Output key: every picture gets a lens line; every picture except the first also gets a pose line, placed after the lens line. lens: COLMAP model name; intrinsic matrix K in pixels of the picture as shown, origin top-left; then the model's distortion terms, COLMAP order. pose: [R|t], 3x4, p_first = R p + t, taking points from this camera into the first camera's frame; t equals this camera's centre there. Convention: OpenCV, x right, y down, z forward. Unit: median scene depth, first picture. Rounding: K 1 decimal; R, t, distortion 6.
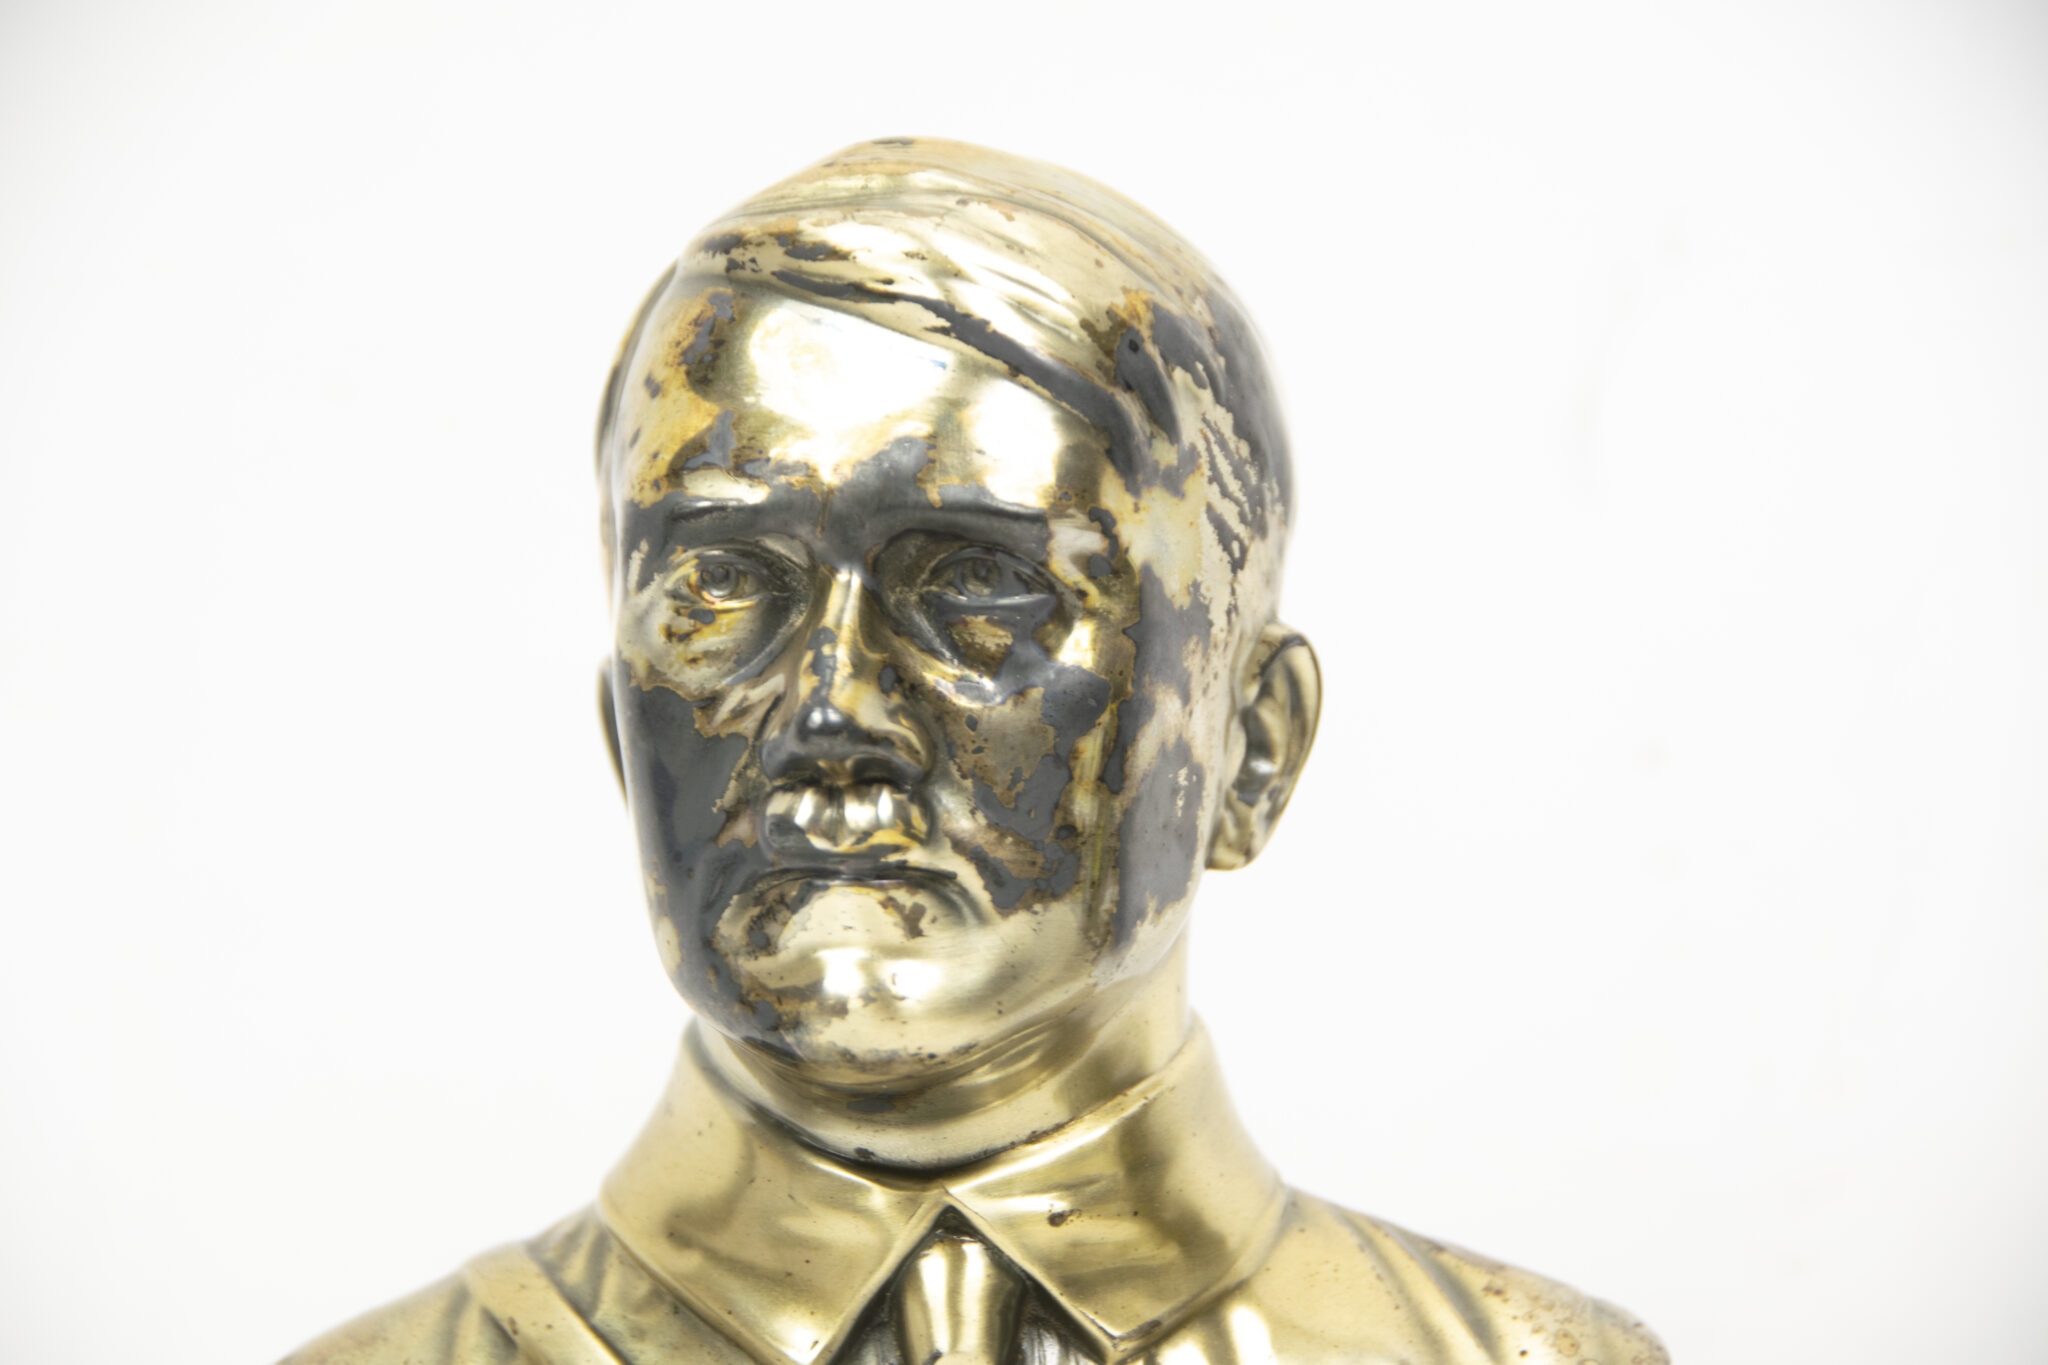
lens RADIAL K [[9938.7, 0, 1017.6], [0, 9938.7, 680.7], [0, 0, 1]] dist [1.006353, 0.000000]
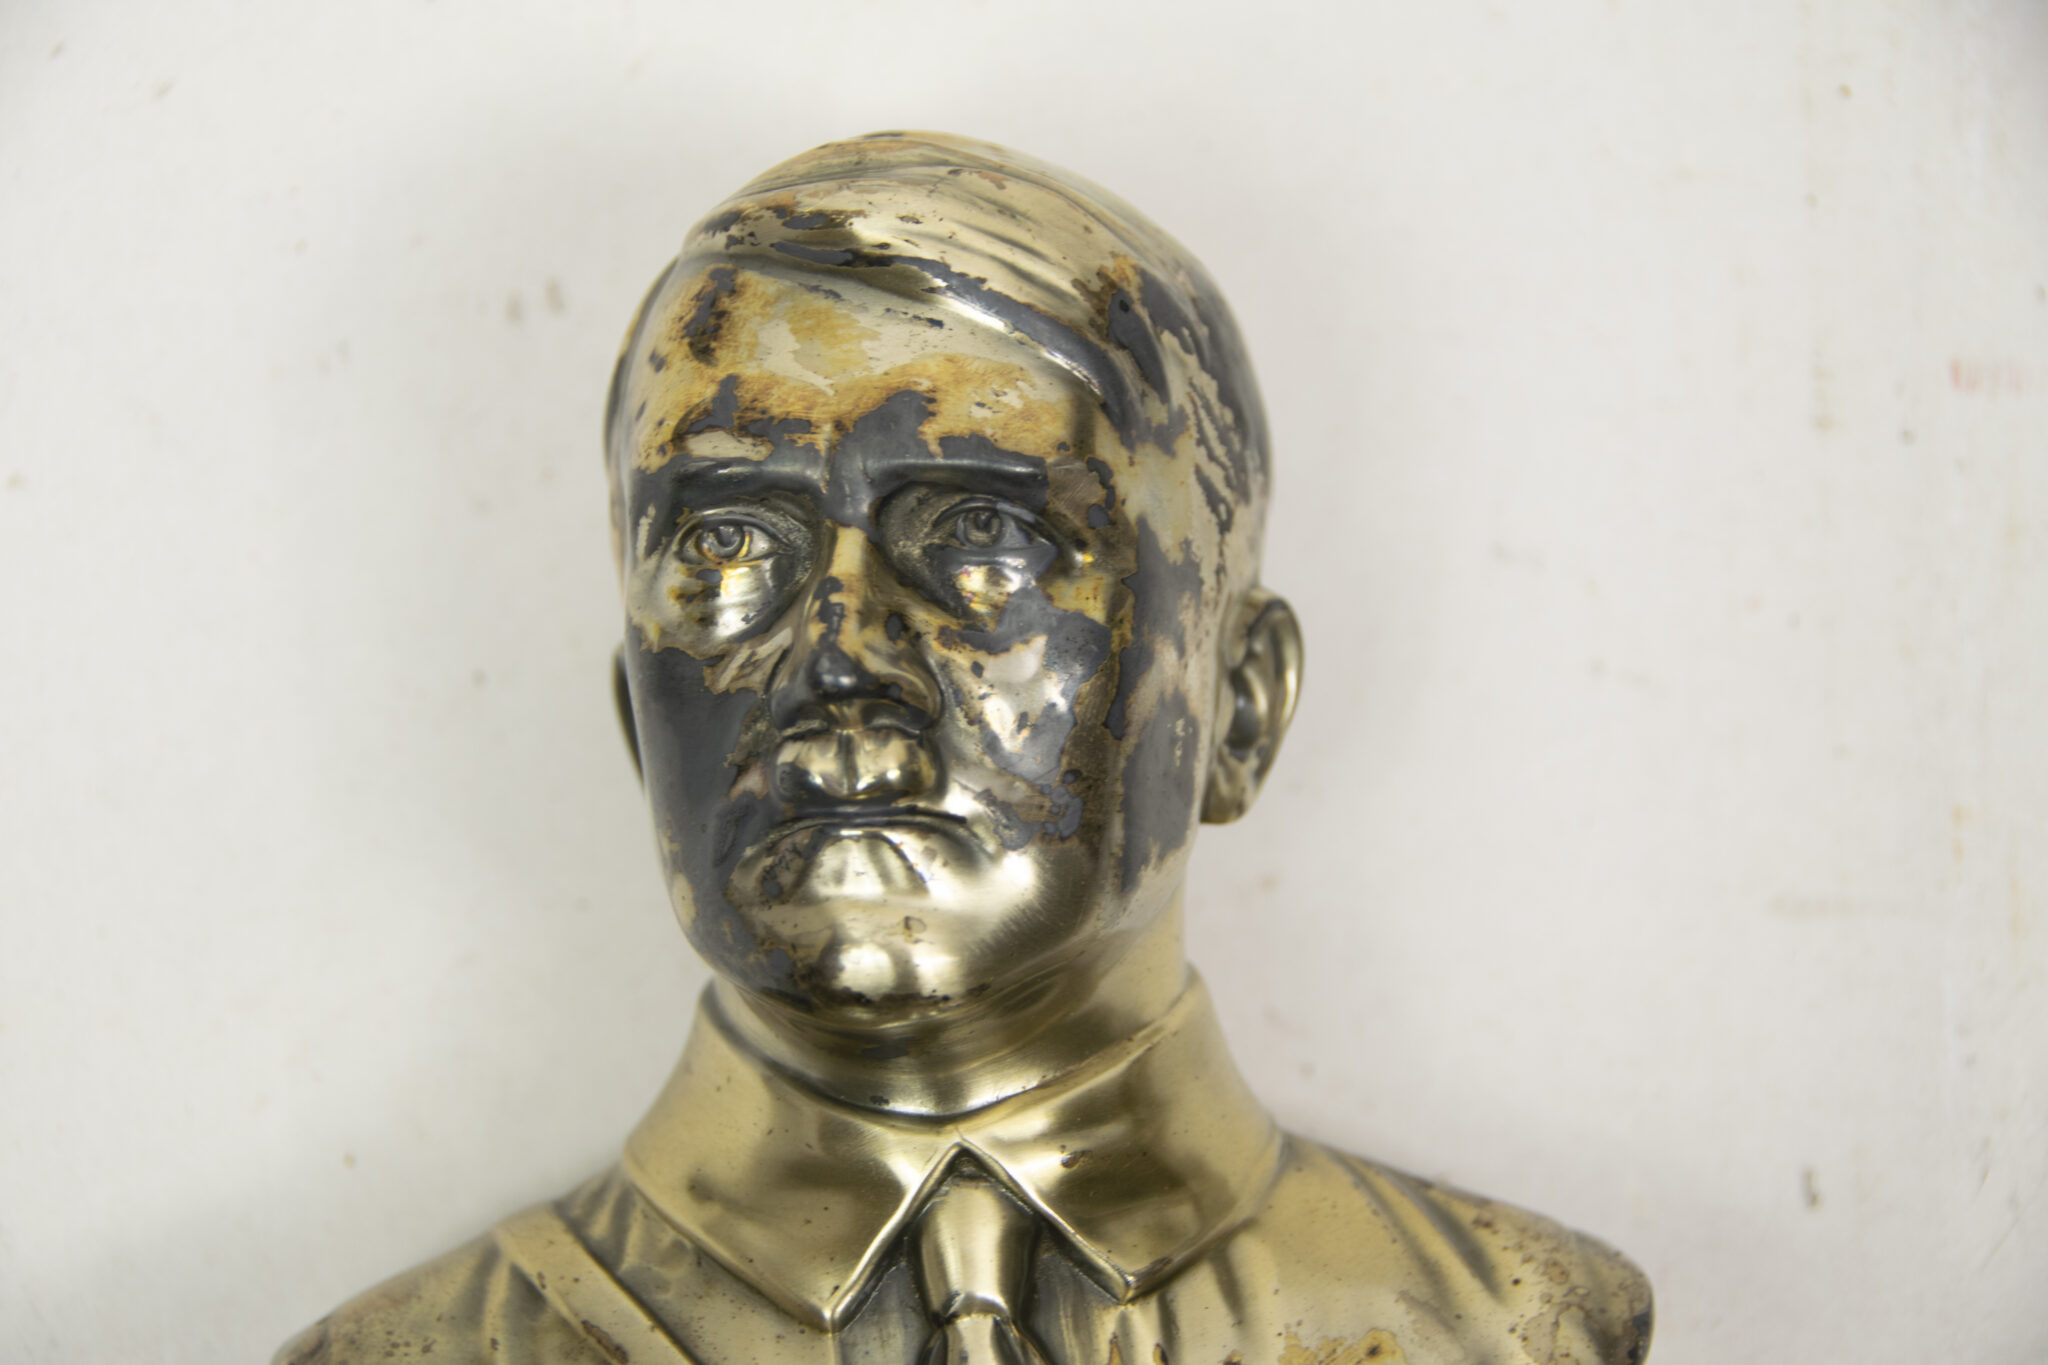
lens RADIAL K [[5665.3, 0, 1021.8], [0, 5665.3, 682.4], [0, 0, 1]] dist [0.403428, 0.000000]
pose [[0.999480, -0.022803, 0.022805, -0.012991], [0.023864, 0.998590, -0.047410, 0.032289], [-0.021692, 0.047929, 0.998615, 0.412004]]
